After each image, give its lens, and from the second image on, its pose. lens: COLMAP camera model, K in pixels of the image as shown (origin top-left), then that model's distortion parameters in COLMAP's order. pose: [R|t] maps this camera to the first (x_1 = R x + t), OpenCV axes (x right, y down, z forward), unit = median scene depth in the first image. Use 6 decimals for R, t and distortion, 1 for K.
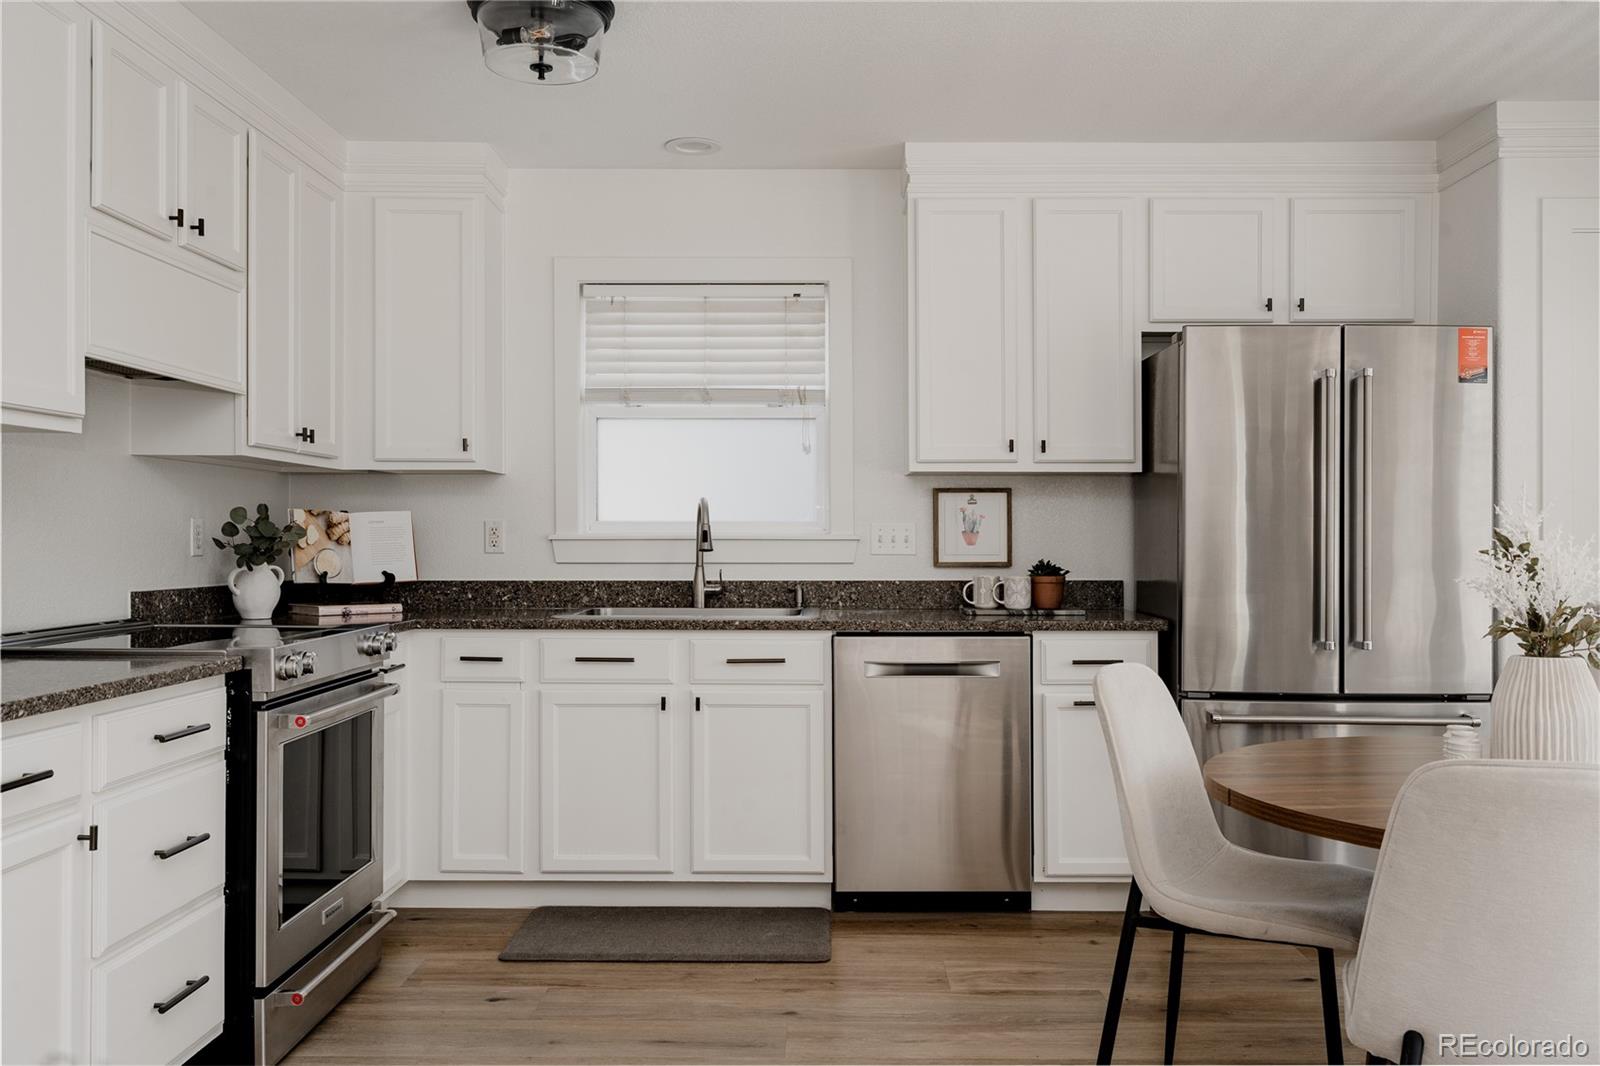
lens RADIAL K [[1316.6, 0, 800.0], [0, 1316.6, 533.0], [0, 0, 1]] dist [0.001496, 0.004631]
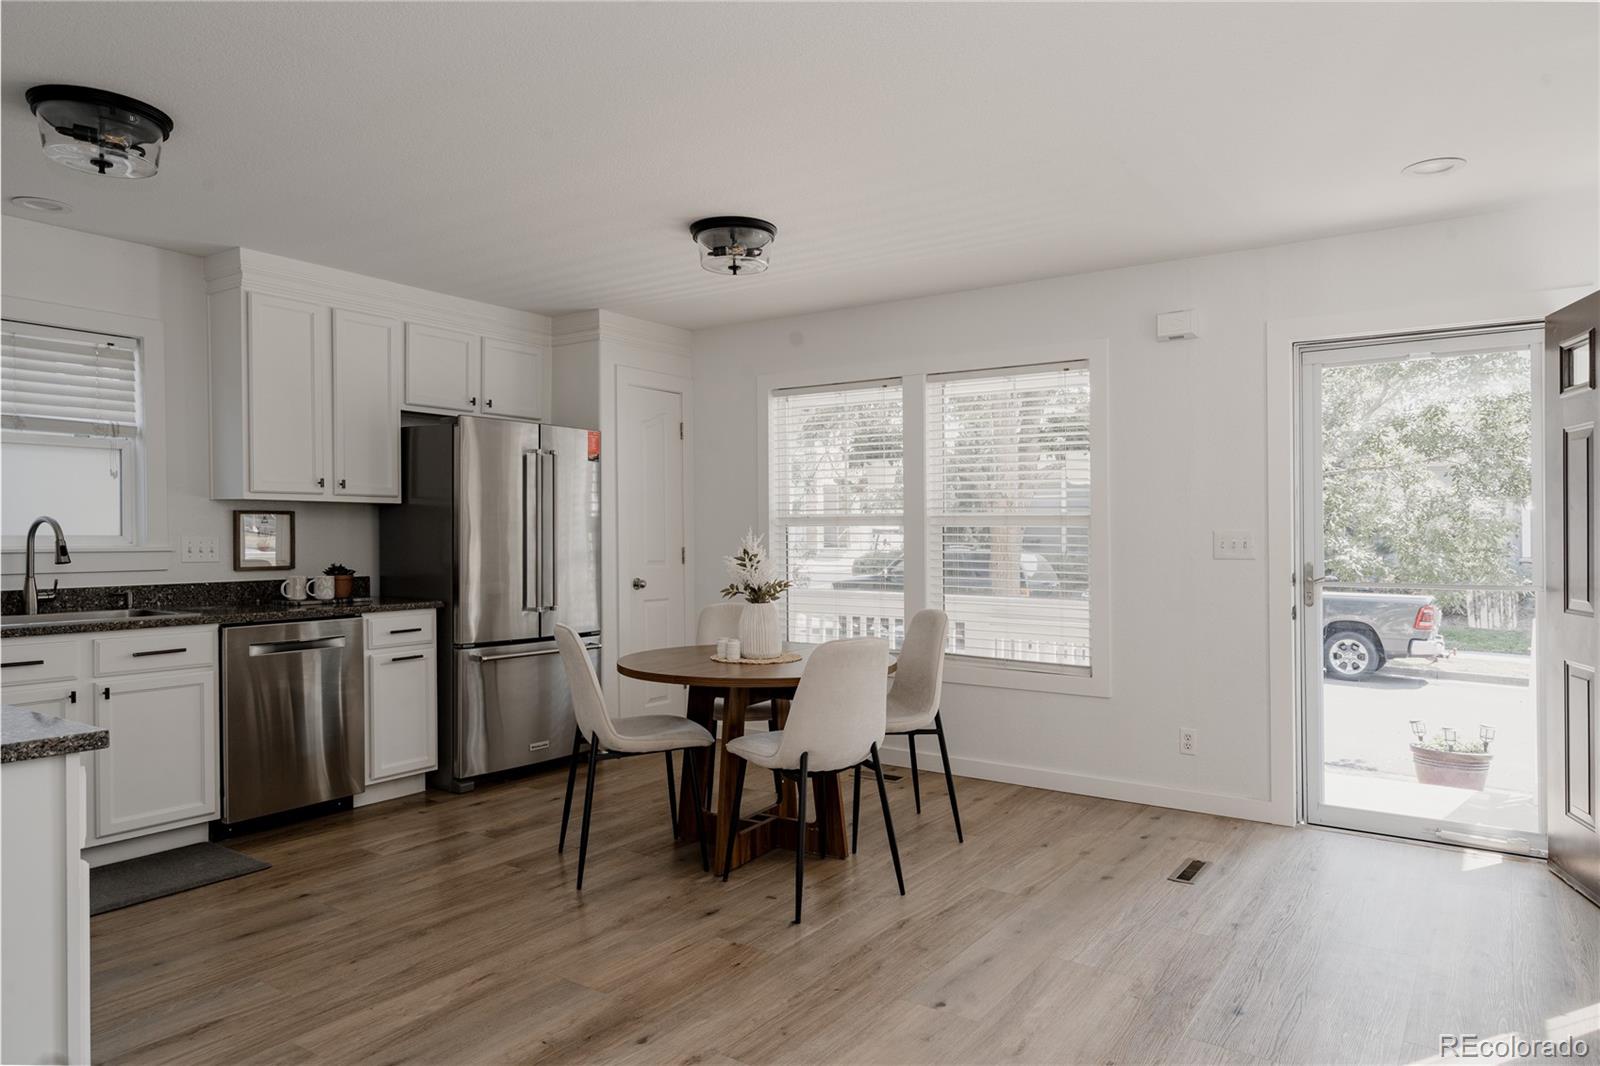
lens RADIAL K [[1052.8, 0, 798.8], [0, 1052.8, 525.7], [0, 0, 1]] dist [0.005506, 0.000752]
pose [[0.551778, 0.004430, 0.833979, -0.488808], [-0.004105, 0.999988, -0.002596, -0.019653], [-0.833981, -0.001991, 0.551790, -0.039513]]
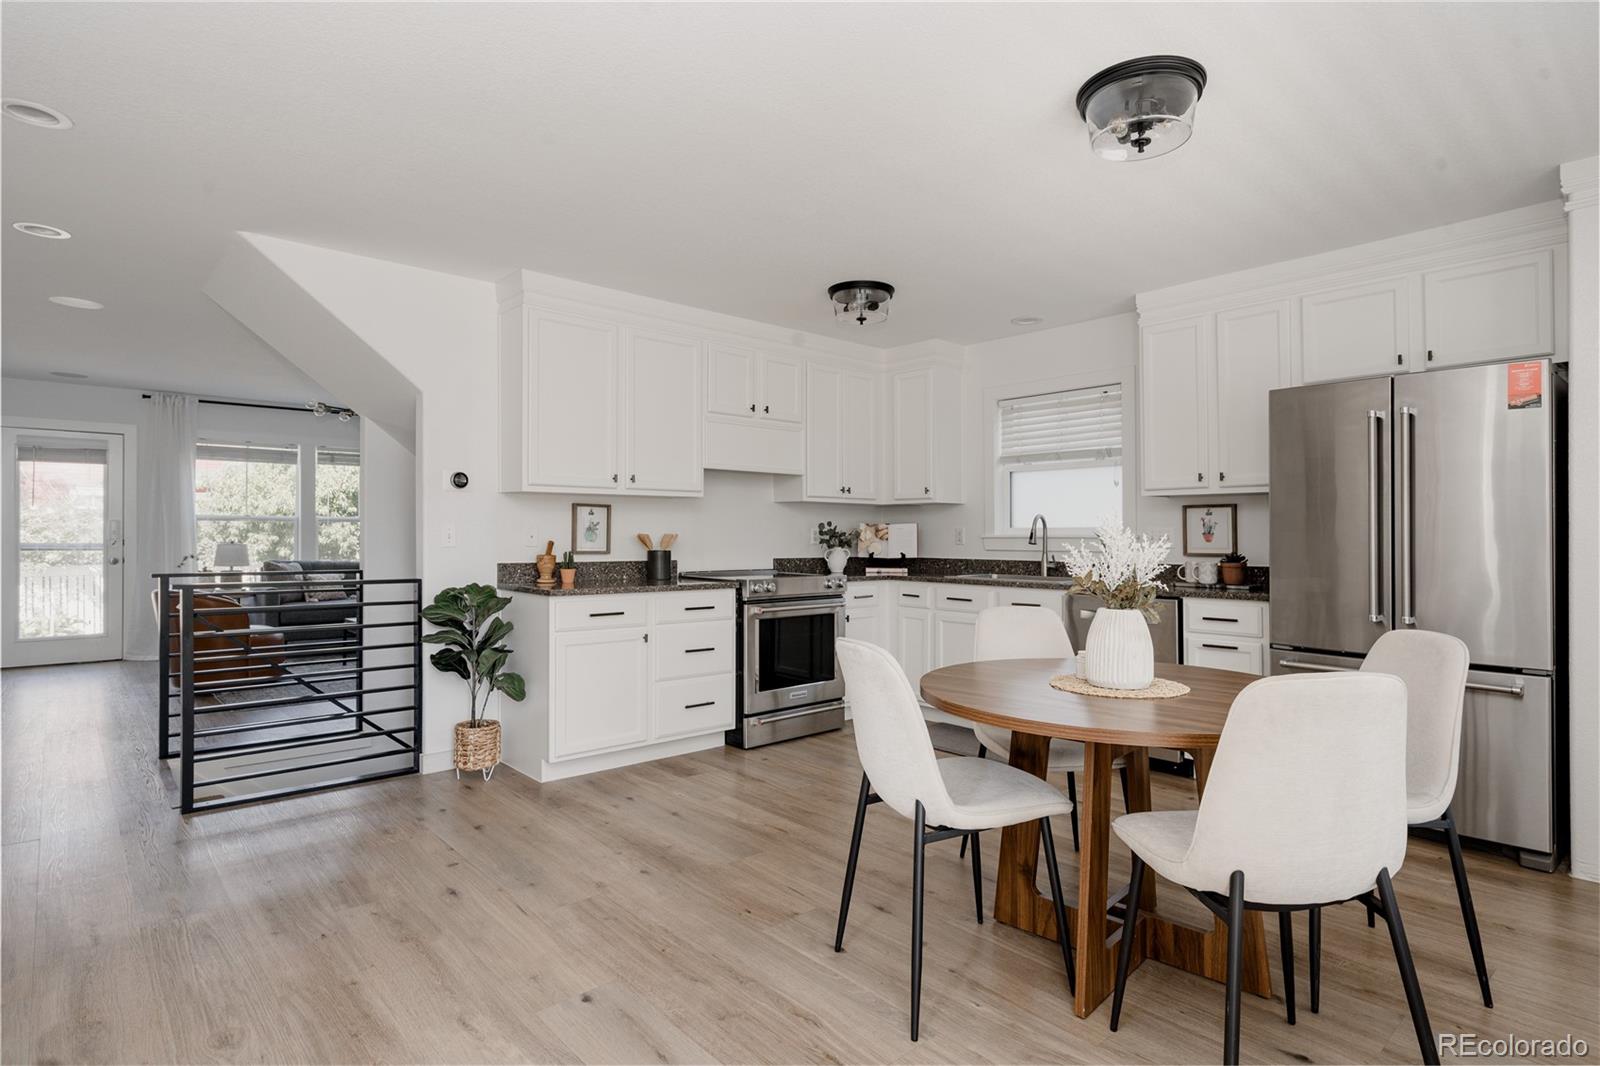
lens RADIAL K [[817.4, 0, 809.8], [0, 817.4, 538.7], [0, 0, 1]] dist [-0.000007, -0.000050]
pose [[0.680886, 0.003535, -0.732380, 0.544470], [0.000390, 0.999986, 0.005190, 0.000333], [0.732389, -0.003819, 0.680876, 0.015422]]
